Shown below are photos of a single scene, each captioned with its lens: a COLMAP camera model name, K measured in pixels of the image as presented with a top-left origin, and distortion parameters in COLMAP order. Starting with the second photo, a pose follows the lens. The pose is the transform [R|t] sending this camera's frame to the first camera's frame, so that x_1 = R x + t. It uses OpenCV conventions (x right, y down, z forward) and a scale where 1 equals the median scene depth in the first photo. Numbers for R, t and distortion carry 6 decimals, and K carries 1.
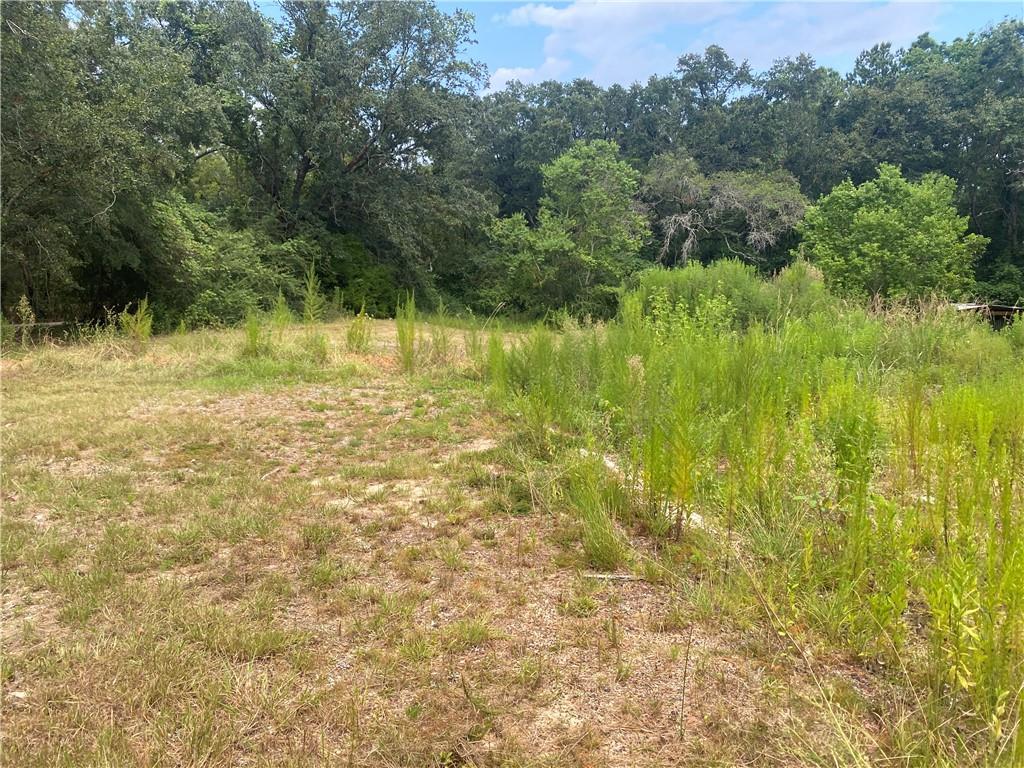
lens RADIAL K [[781.8, 0, 501.1], [0, 781.8, 382.5], [0, 0, 1]] dist [0.044518, -0.048291]
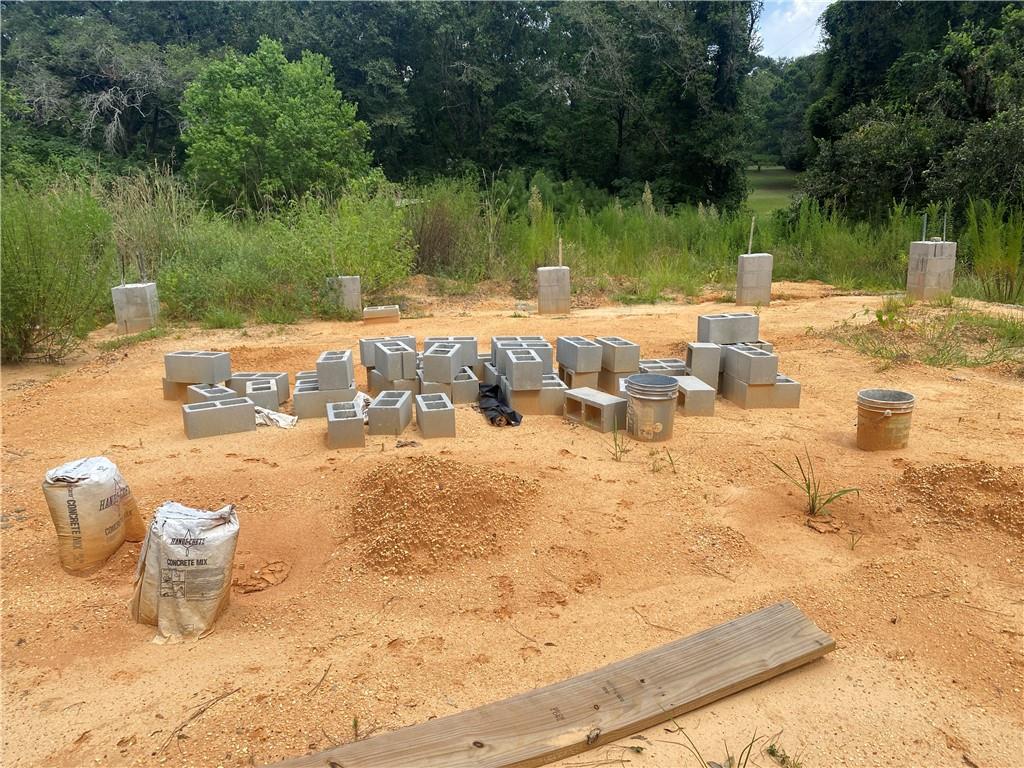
lens RADIAL K [[781.8, 0, 501.9], [0, 781.8, 377.4], [0, 0, 1]] dist [0.044518, -0.048291]
pose [[0.905142, -0.104622, 0.412035, 0.240314], [0.057603, 0.990488, 0.124960, 0.007557], [-0.421189, -0.089372, 0.902559, 0.030754]]
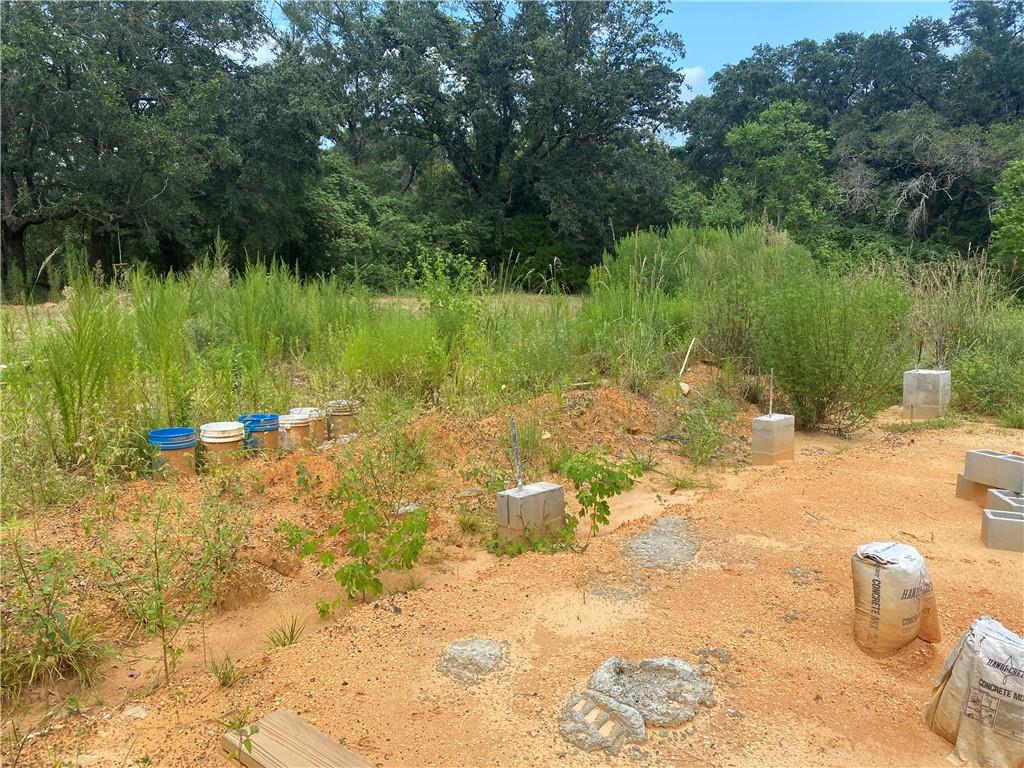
lens RADIAL K [[781.8, 0, 507.4], [0, 781.8, 381.8], [0, 0, 1]] dist [0.044518, -0.048291]
pose [[0.893929, 0.064942, -0.443478, 0.233868], [-0.057425, 0.997888, 0.030374, 0.006582], [0.444514, -0.001686, 0.895770, 0.029650]]
